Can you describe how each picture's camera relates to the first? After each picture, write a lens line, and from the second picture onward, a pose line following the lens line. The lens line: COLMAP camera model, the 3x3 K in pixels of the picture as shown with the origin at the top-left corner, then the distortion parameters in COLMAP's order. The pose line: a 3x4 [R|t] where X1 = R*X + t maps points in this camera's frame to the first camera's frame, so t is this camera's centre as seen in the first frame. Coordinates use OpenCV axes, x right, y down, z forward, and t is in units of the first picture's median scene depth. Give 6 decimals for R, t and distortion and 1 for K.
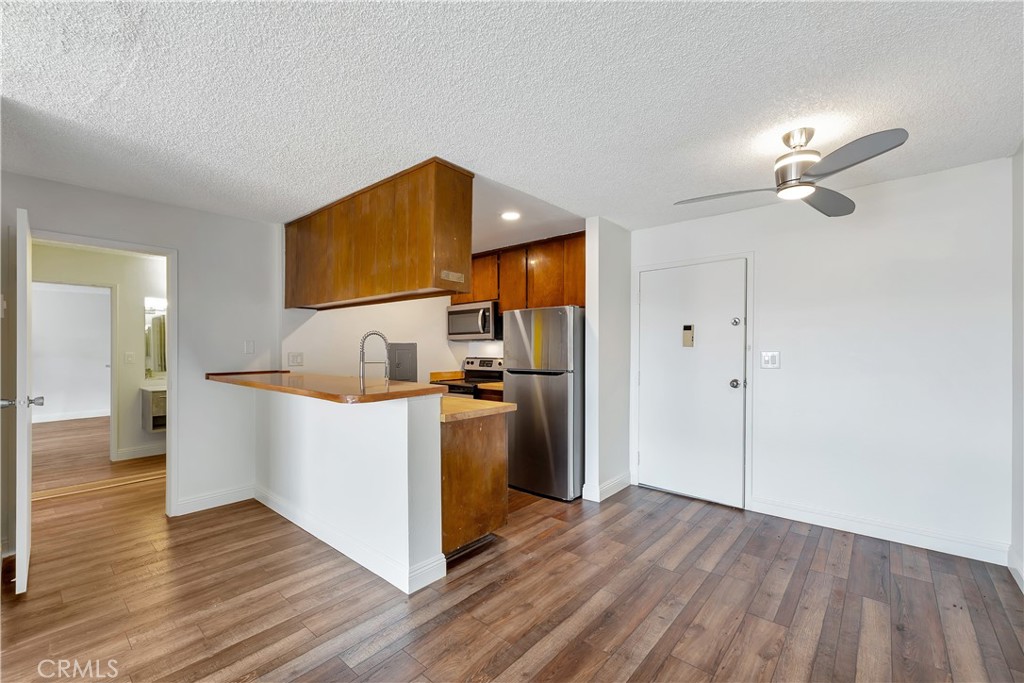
lens RADIAL K [[430.6, 0, 511.6], [0, 430.6, 342.7], [0, 0, 1]] dist [0.002949, -0.000097]
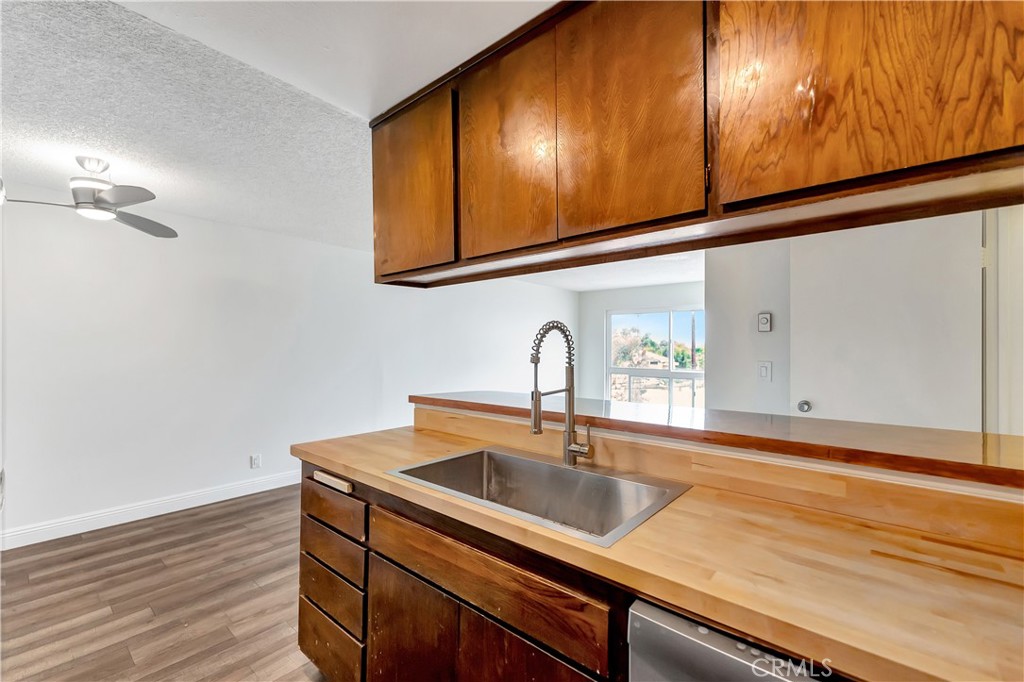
lens RADIAL K [[430.6, 0, 512.2], [0, 430.6, 344.3], [0, 0, 1]] dist [0.002949, -0.000097]
pose [[-0.999964, -0.006898, -0.004938, -0.420487], [-0.006893, 0.999976, -0.000921, -0.011115], [0.004944, -0.000887, -0.999987, 2.243950]]
